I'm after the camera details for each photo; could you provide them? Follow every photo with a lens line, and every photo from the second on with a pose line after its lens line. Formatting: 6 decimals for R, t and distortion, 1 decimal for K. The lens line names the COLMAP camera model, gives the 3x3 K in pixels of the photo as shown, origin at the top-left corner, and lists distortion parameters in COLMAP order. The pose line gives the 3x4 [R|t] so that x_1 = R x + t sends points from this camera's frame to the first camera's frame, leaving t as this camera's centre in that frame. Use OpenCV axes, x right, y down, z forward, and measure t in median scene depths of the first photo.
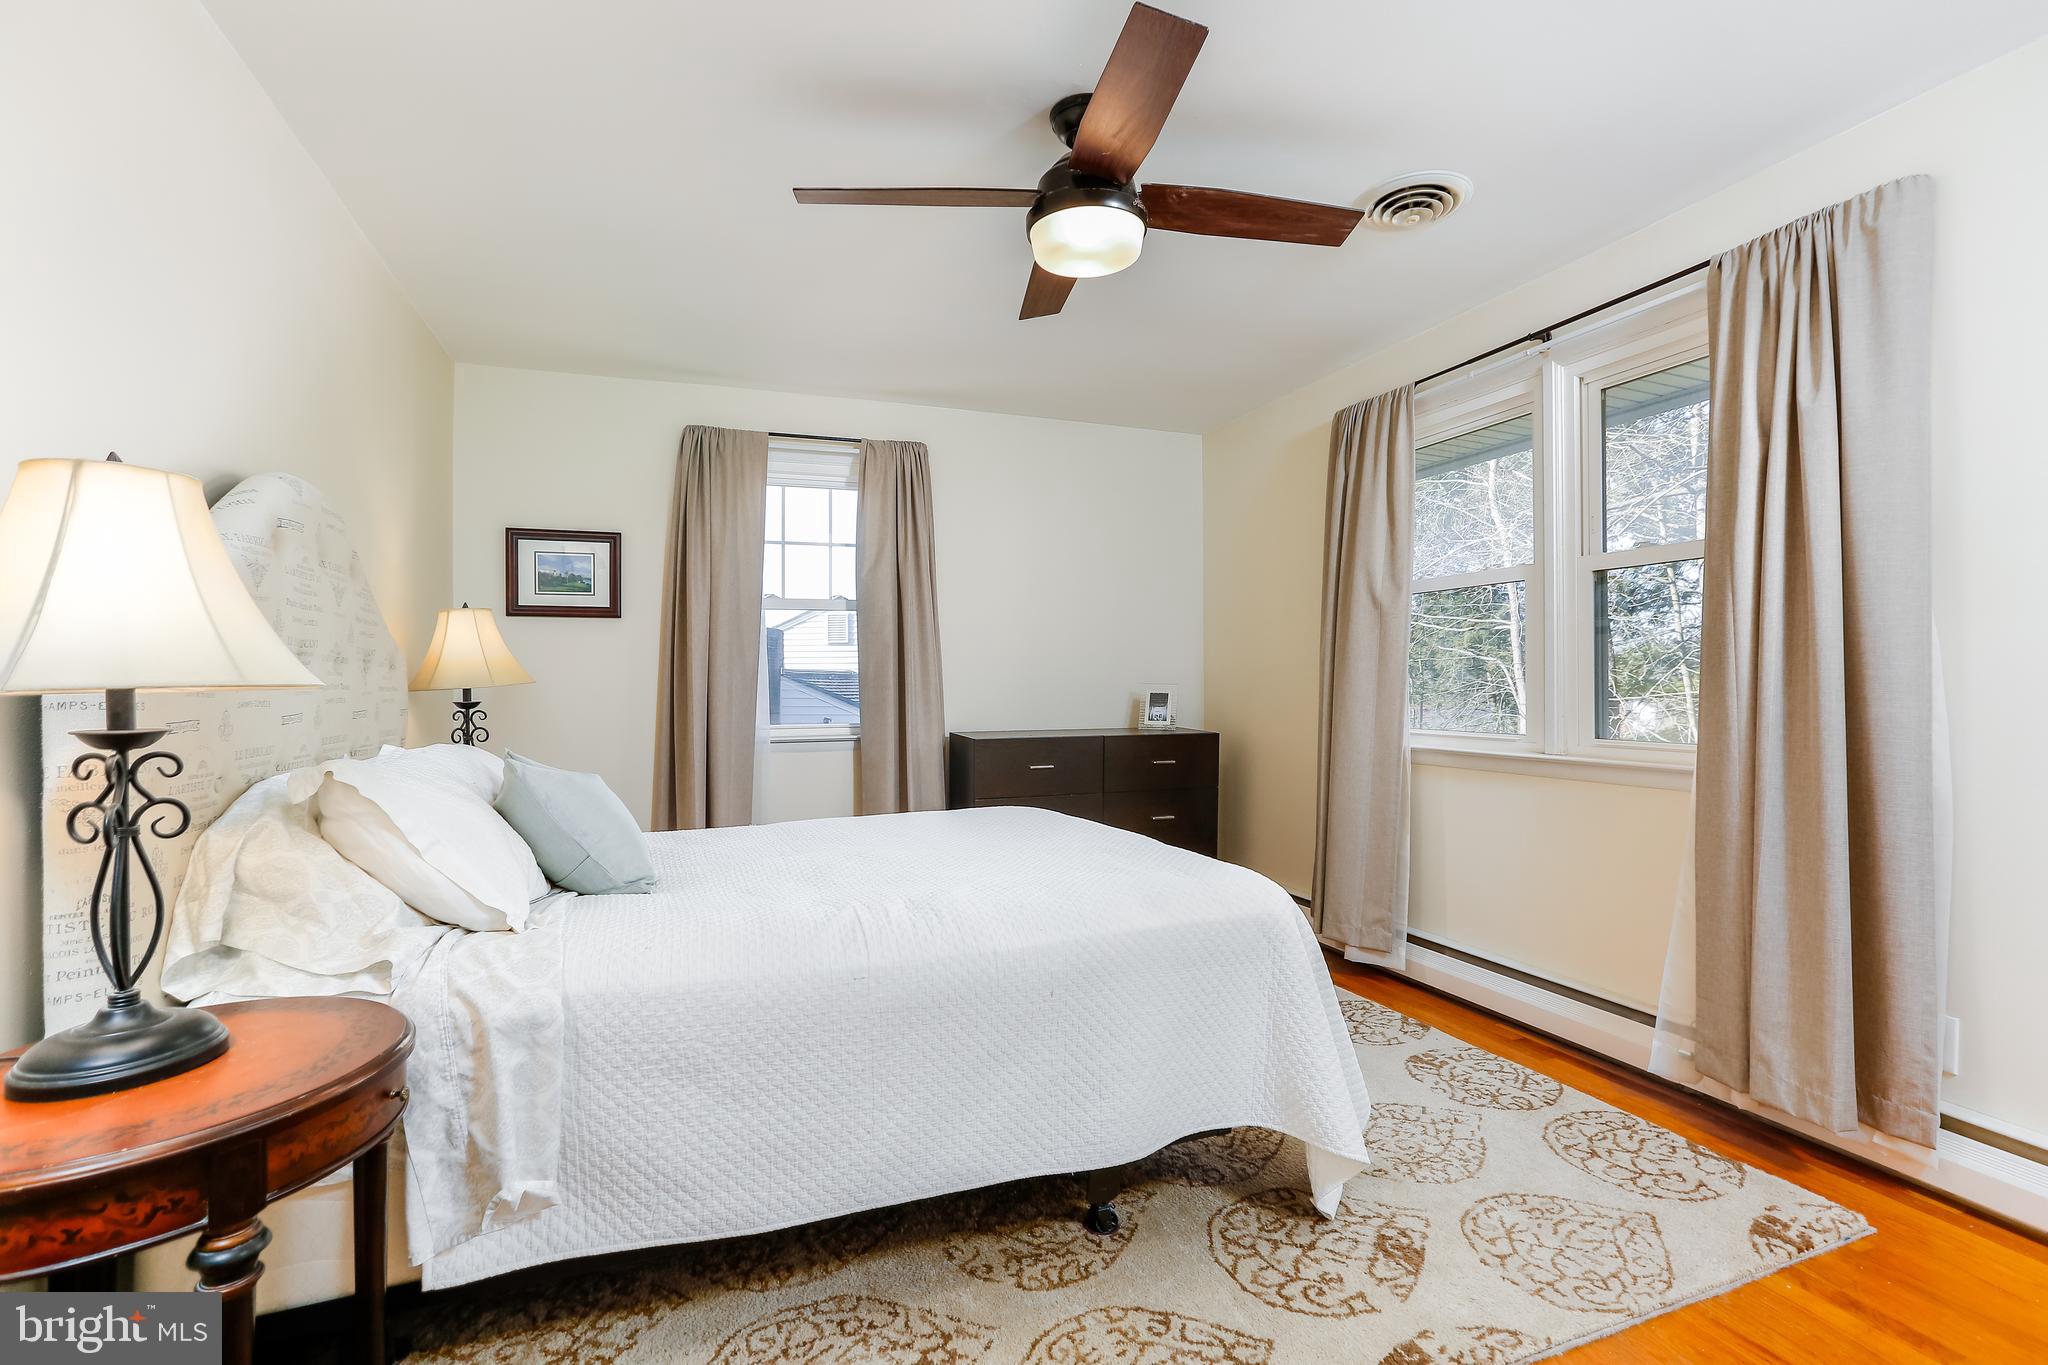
lens RADIAL K [[912.7, 0, 1023.0], [0, 912.7, 682.8], [0, 0, 1]] dist [-0.023350, 0.016007]
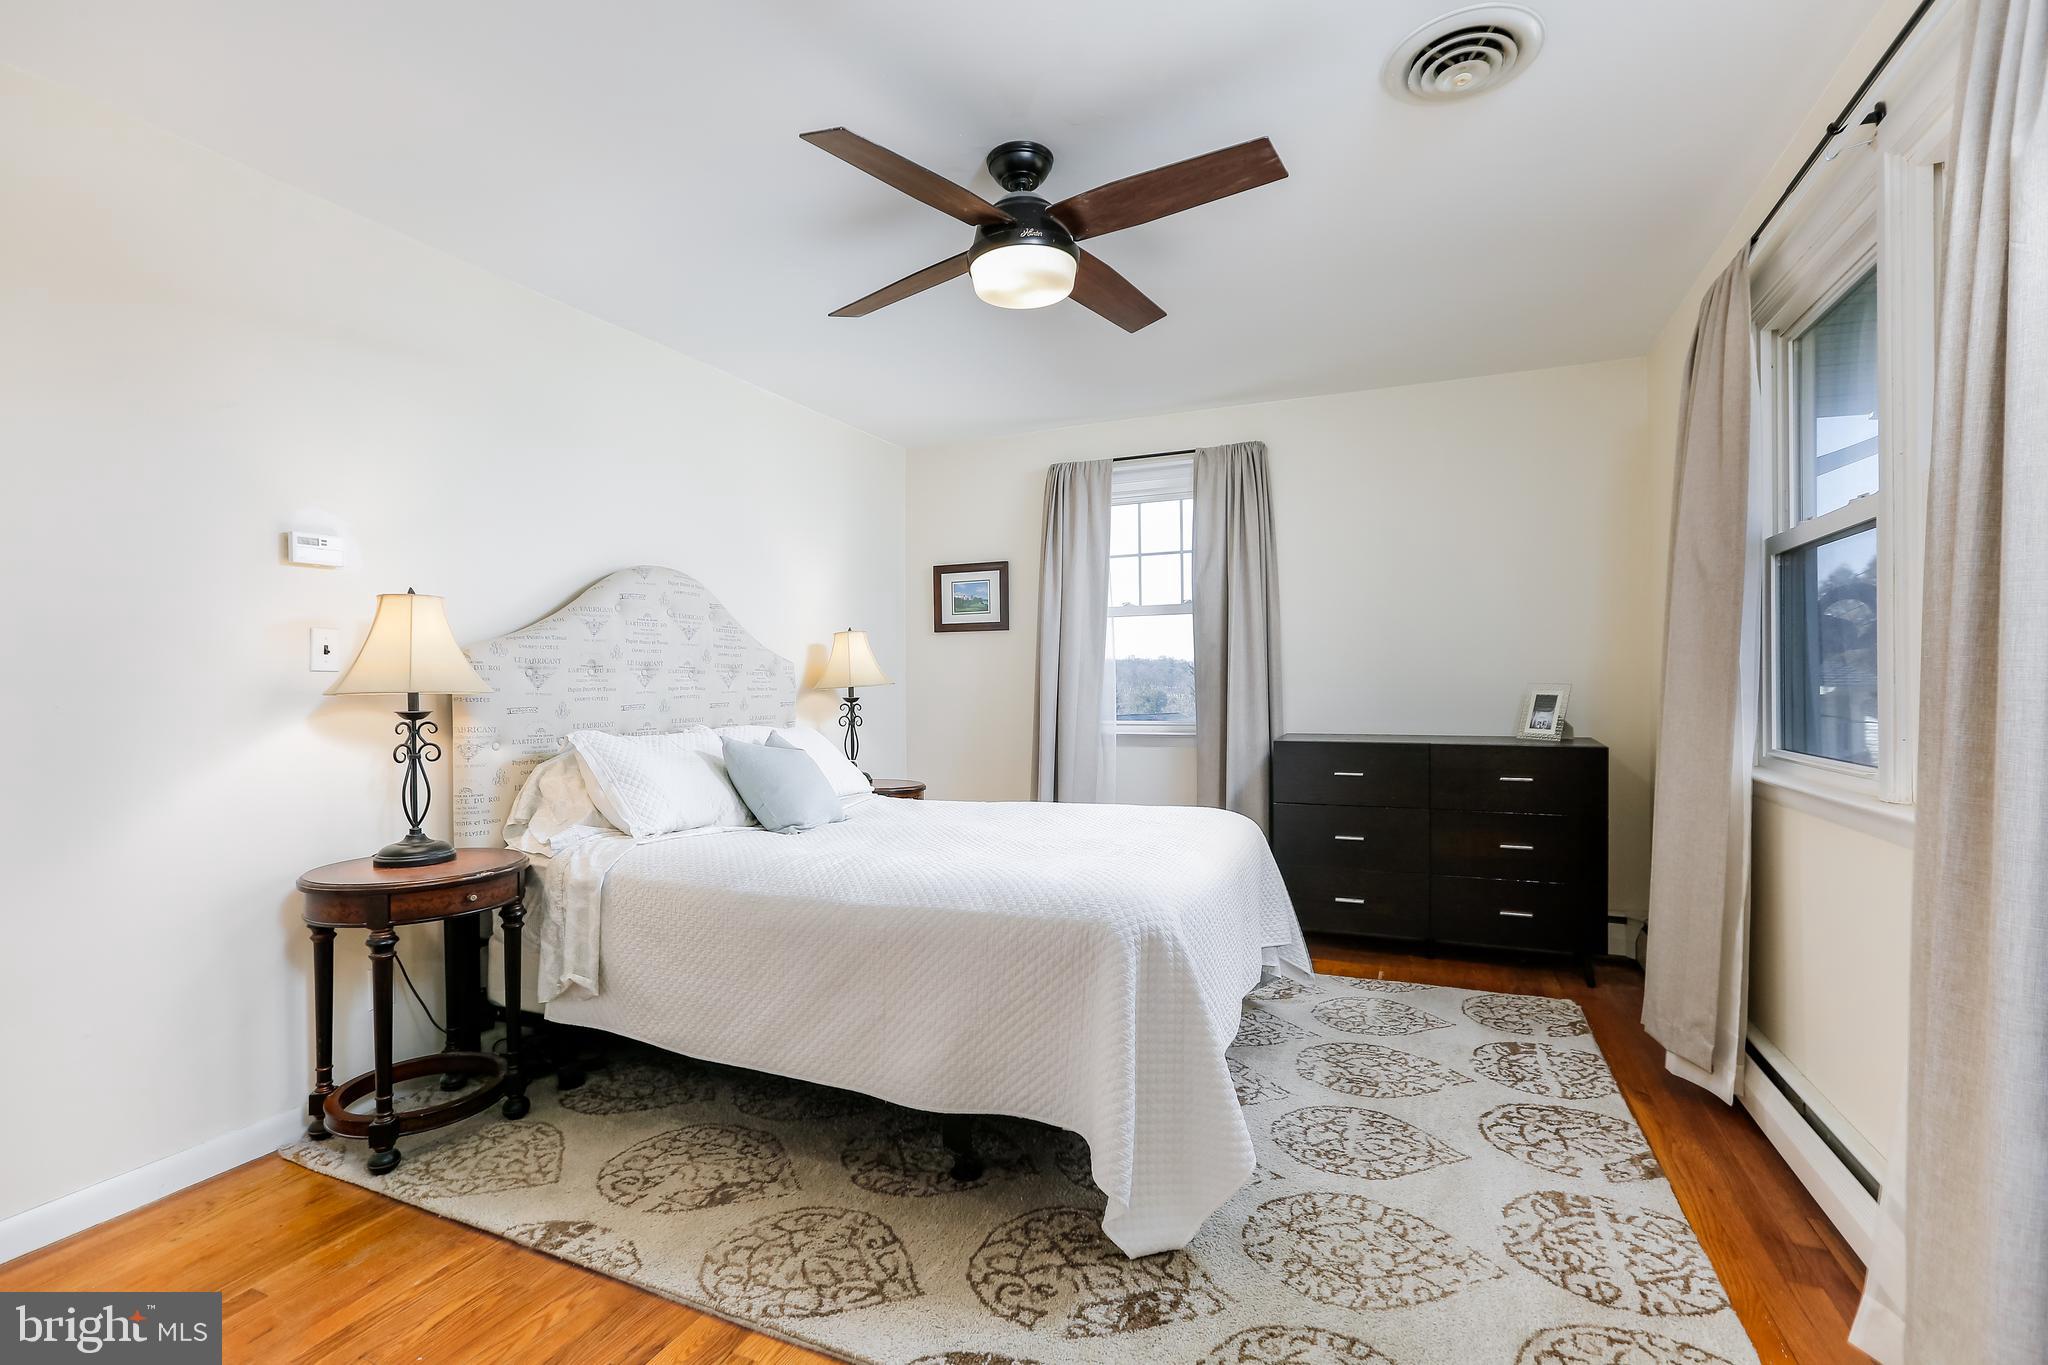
lens RADIAL K [[912.7, 0, 1028.1], [0, 912.7, 690.7], [0, 0, 1]] dist [-0.023350, 0.016007]
pose [[0.719008, 0.007738, -0.694958, 0.641495], [0.003422, 0.999886, 0.014673, -0.009830], [0.694993, -0.012928, 0.718900, 0.178011]]
